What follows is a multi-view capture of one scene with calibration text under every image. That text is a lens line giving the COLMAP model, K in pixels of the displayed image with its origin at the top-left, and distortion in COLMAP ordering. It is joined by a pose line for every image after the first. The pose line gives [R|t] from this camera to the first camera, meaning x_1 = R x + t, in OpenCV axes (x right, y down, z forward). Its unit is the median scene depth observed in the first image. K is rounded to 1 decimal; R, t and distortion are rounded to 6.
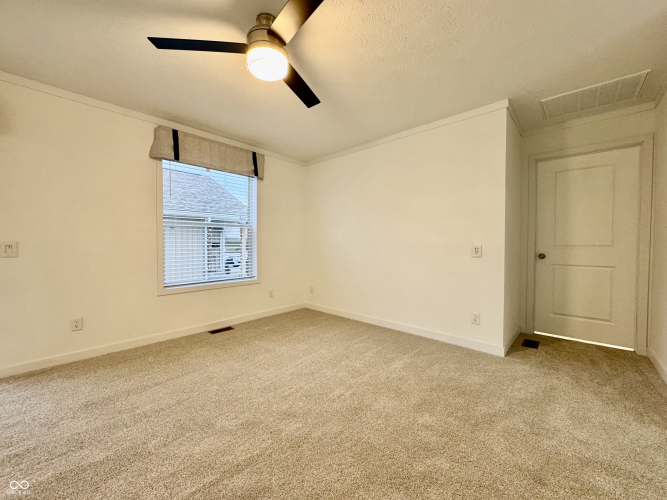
lens RADIAL K [[264.3, 0, 333.8], [0, 264.3, 250.1], [0, 0, 1]] dist [-0.004679, 0.000843]
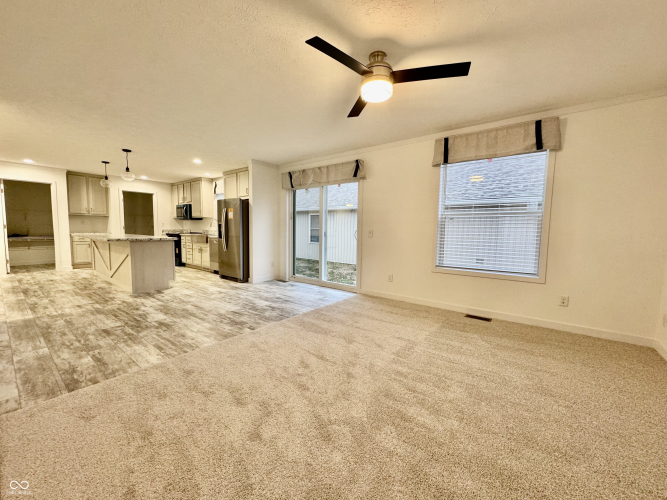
lens RADIAL K [[264.3, 0, 334.4], [0, 264.3, 249.8], [0, 0, 1]] dist [-0.004679, 0.000843]
pose [[0.091329, 0.078159, -0.992749, 0.566465], [-0.039144, 0.996426, 0.074847, -0.014428], [0.995051, 0.032025, 0.094062, 0.376223]]
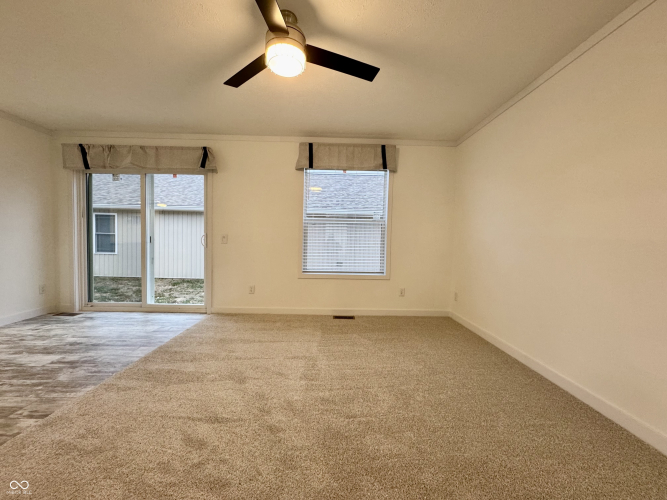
lens RADIAL K [[264.3, 0, 333.7], [0, 264.3, 250.9], [0, 0, 1]] dist [-0.004679, 0.000843]
pose [[0.692657, 0.043301, -0.719966, 0.350011], [-0.037531, 0.999008, 0.023976, 0.004842], [0.720290, 0.010414, 0.693595, 0.230748]]
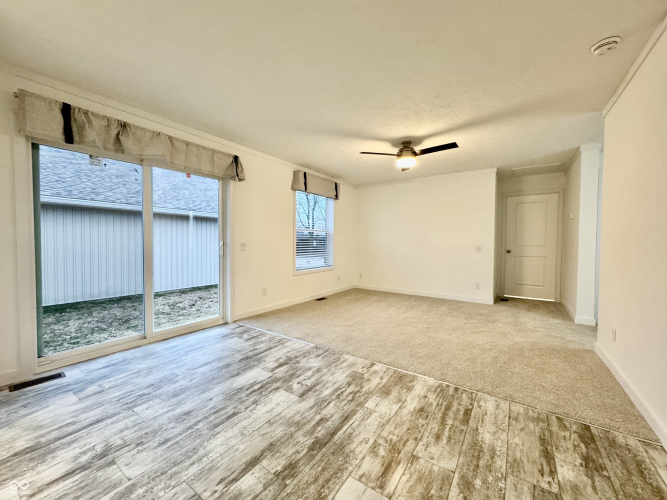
lens RADIAL K [[264.3, 0, 333.0], [0, 264.3, 249.4], [0, 0, 1]] dist [-0.004679, 0.000843]
pose [[0.990881, 0.002375, 0.134719, -0.623133], [-0.002920, 0.999988, 0.003846, 0.006812], [-0.134708, -0.004204, 0.990876, -0.595153]]
